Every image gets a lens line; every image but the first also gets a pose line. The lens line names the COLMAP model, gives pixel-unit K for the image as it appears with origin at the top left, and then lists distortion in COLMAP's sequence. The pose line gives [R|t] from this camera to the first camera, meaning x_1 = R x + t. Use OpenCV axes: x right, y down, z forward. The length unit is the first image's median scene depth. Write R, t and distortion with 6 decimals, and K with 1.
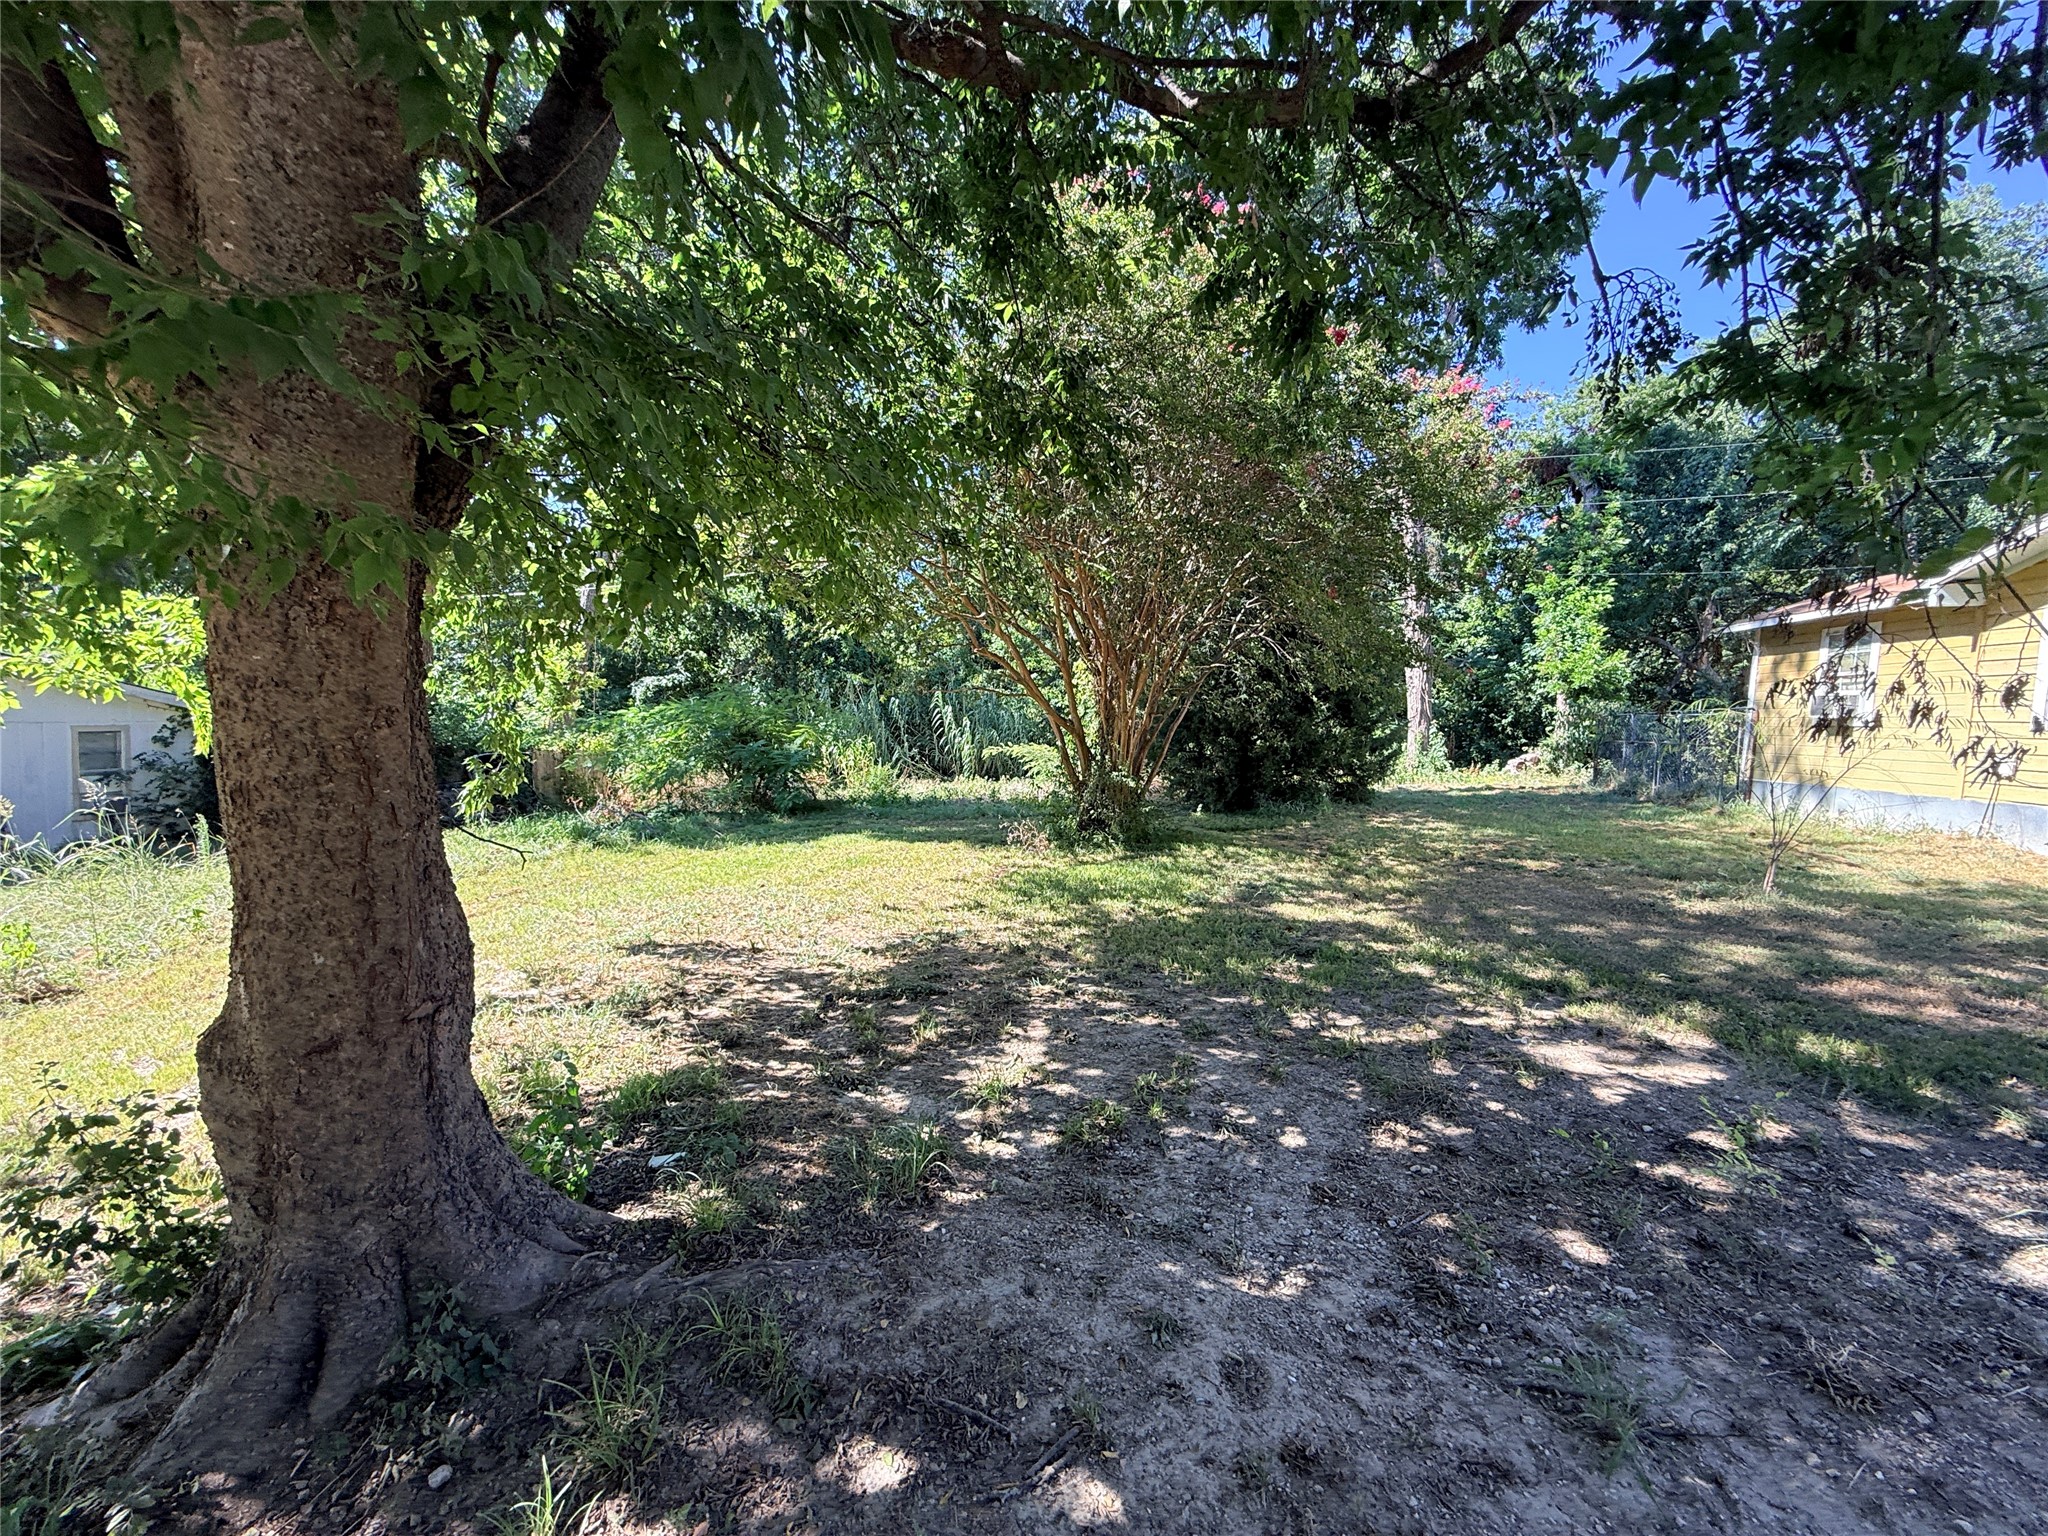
lens RADIAL K [[815.9, 0, 1024.0], [0, 815.9, 768.0], [0, 0, 1]] dist [0.009308, -0.000272]
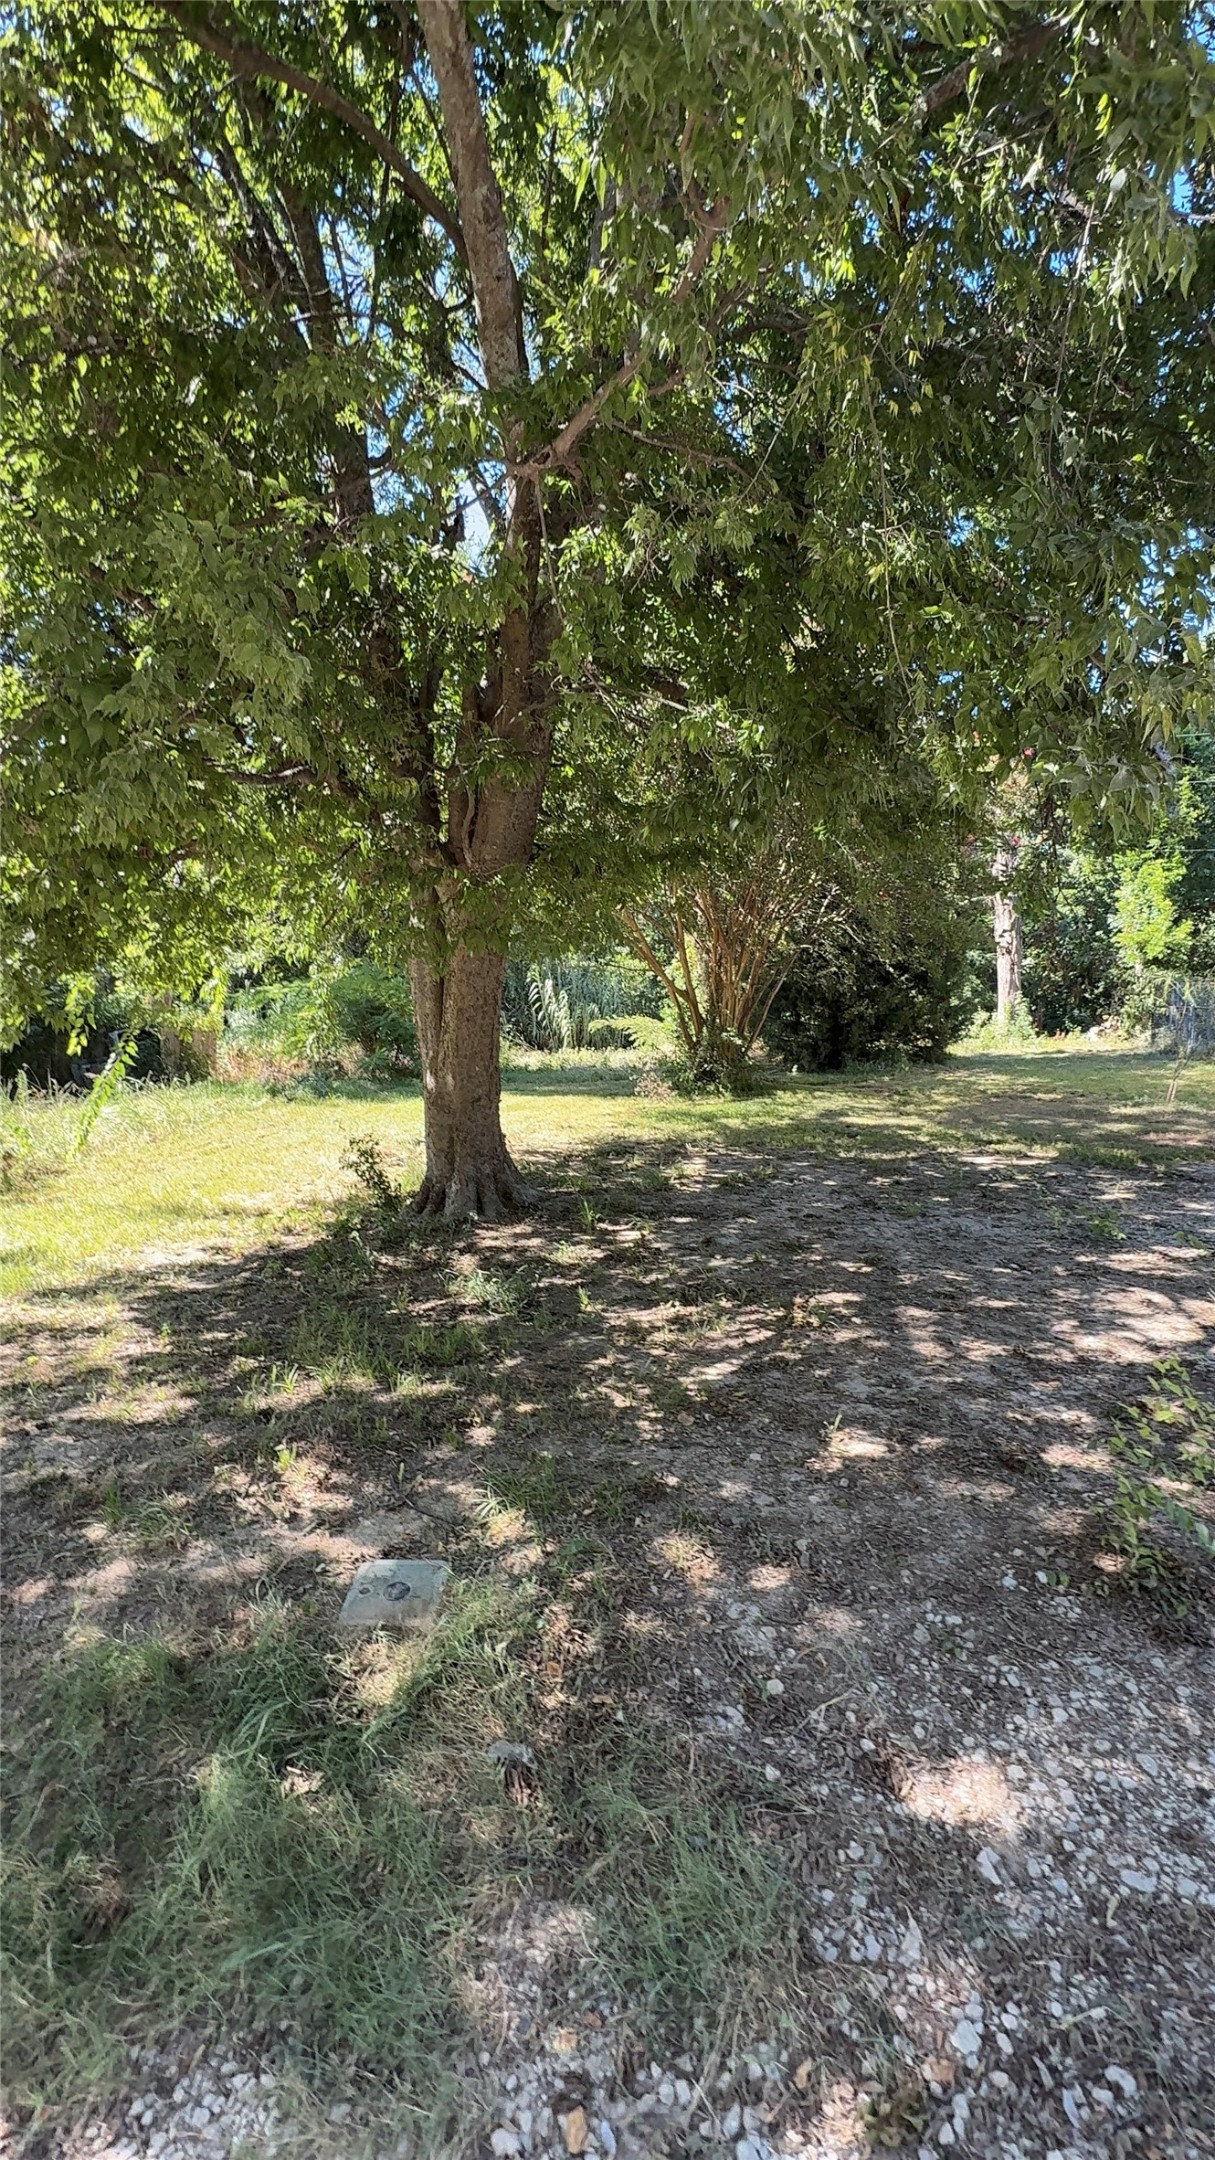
lens RADIAL K [[942.0, 0, 614.8], [0, 942.0, 1075.8], [0, 0, 1]] dist [-0.001393, 0.000007]
pose [[0.999804, -0.010912, 0.016533, -0.063474], [0.010486, 0.999617, 0.025621, 0.026101], [-0.016806, -0.025442, 0.999535, -0.339581]]
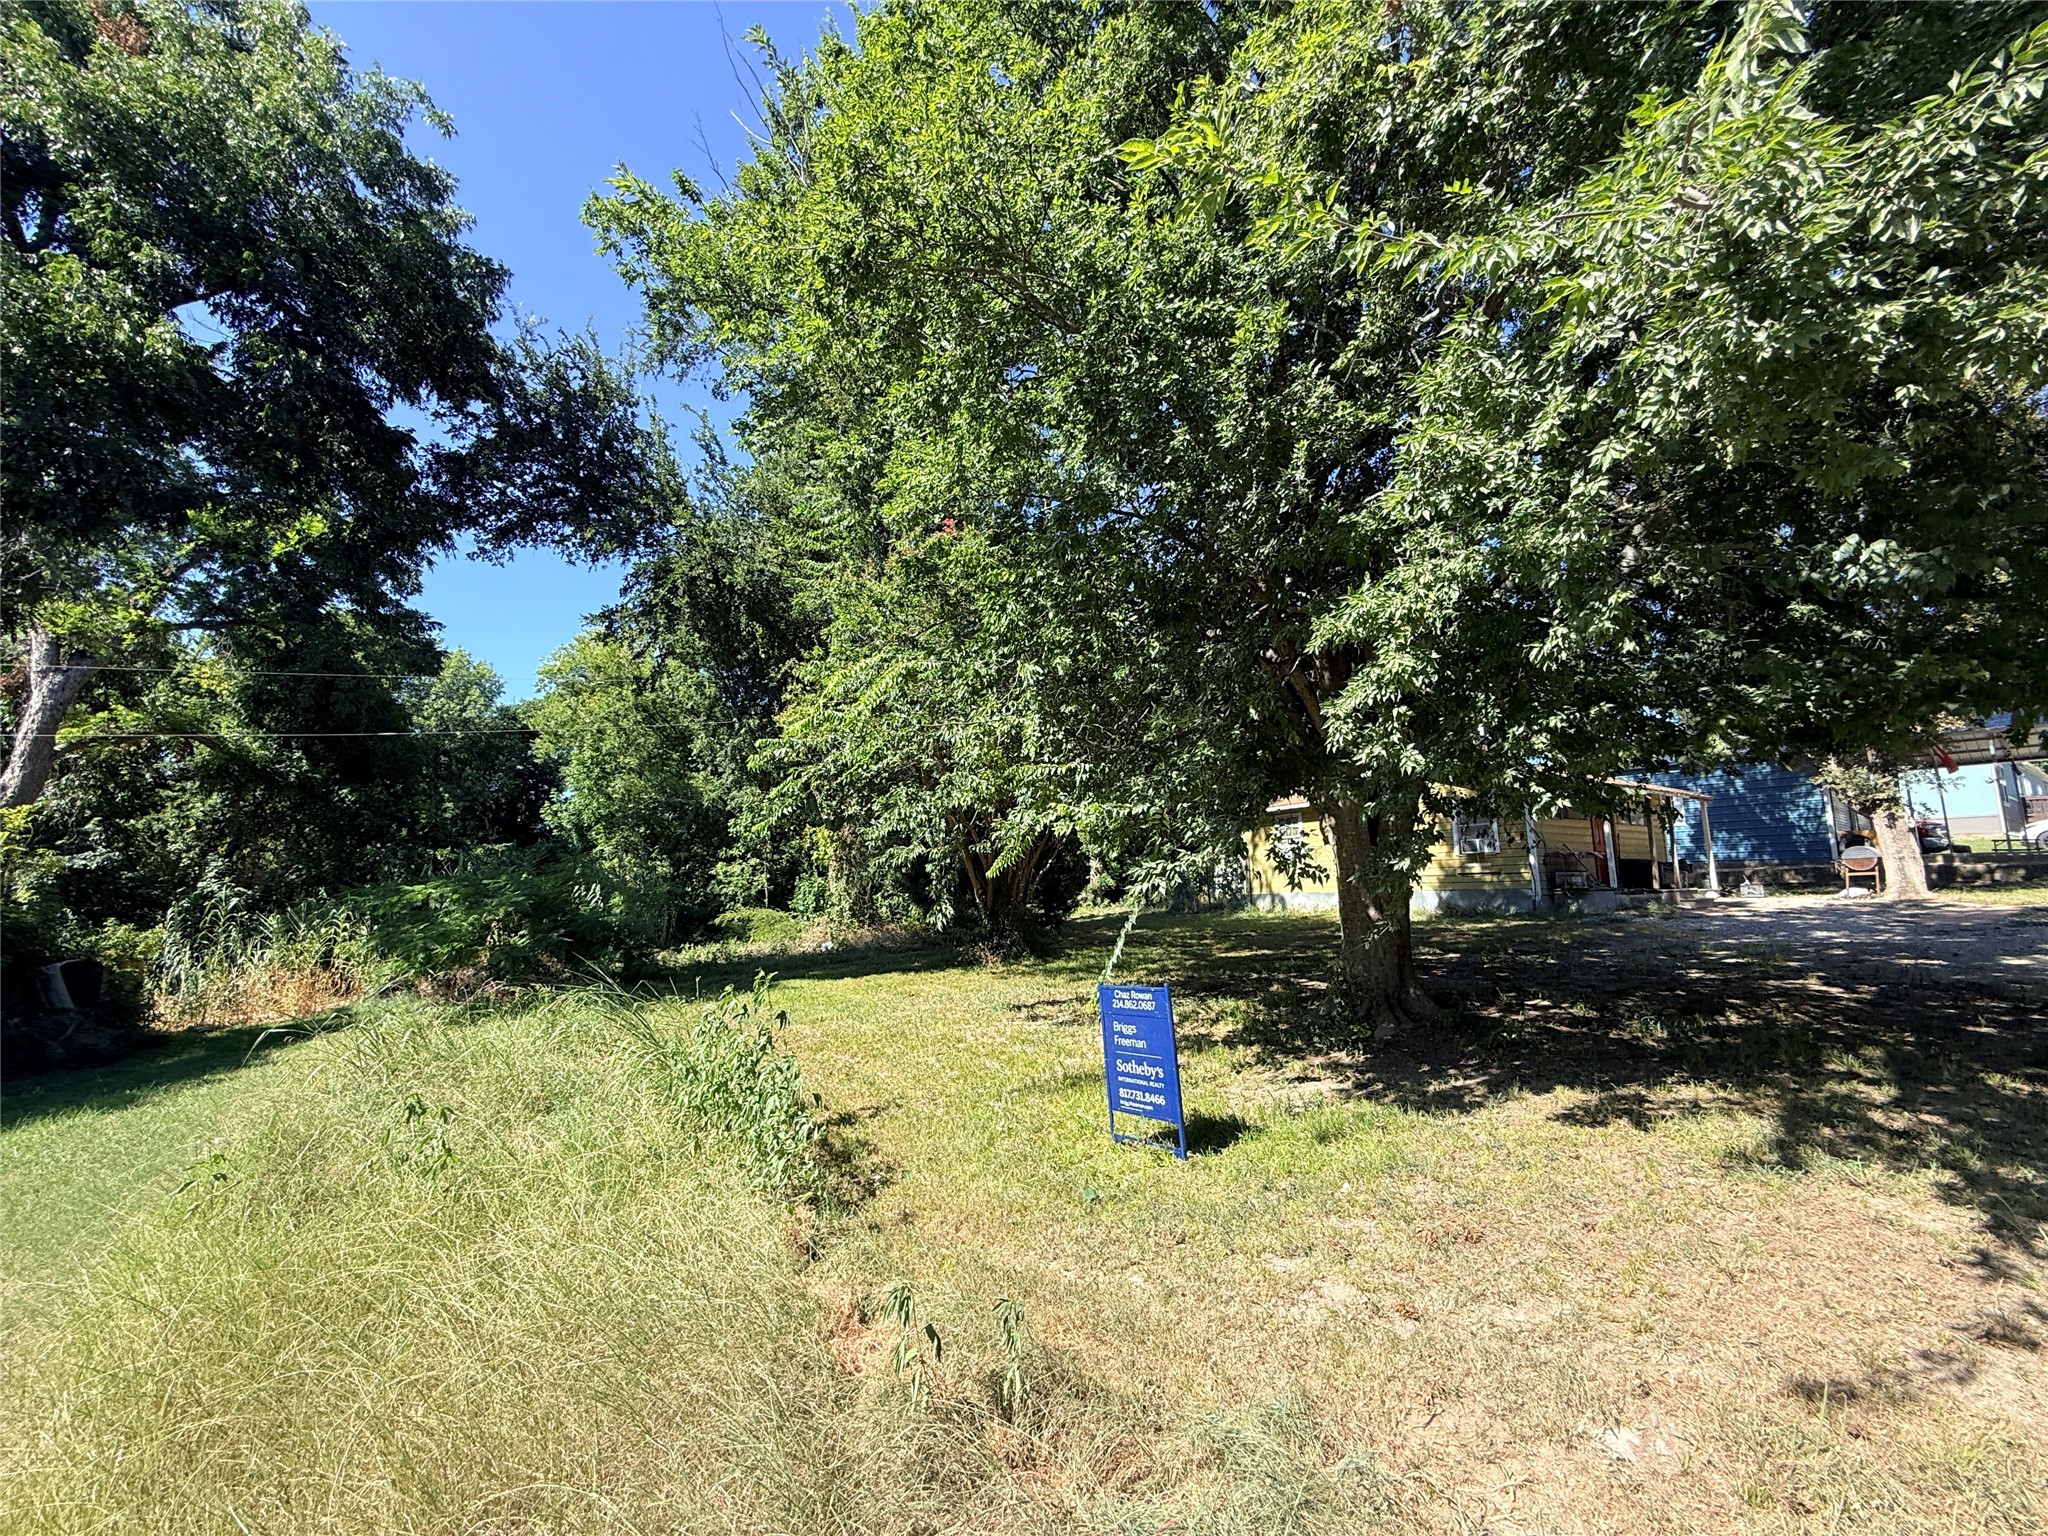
lens RADIAL K [[816.1, 0, 1020.2], [0, 816.1, 772.7], [0, 0, 1]] dist [0.007342, 0.000057]
pose [[0.765166, 0.047640, 0.642068, -0.722194], [0.085321, 0.980960, -0.174464, 0.023364], [-0.638155, 0.188276, 0.746533, -0.133667]]
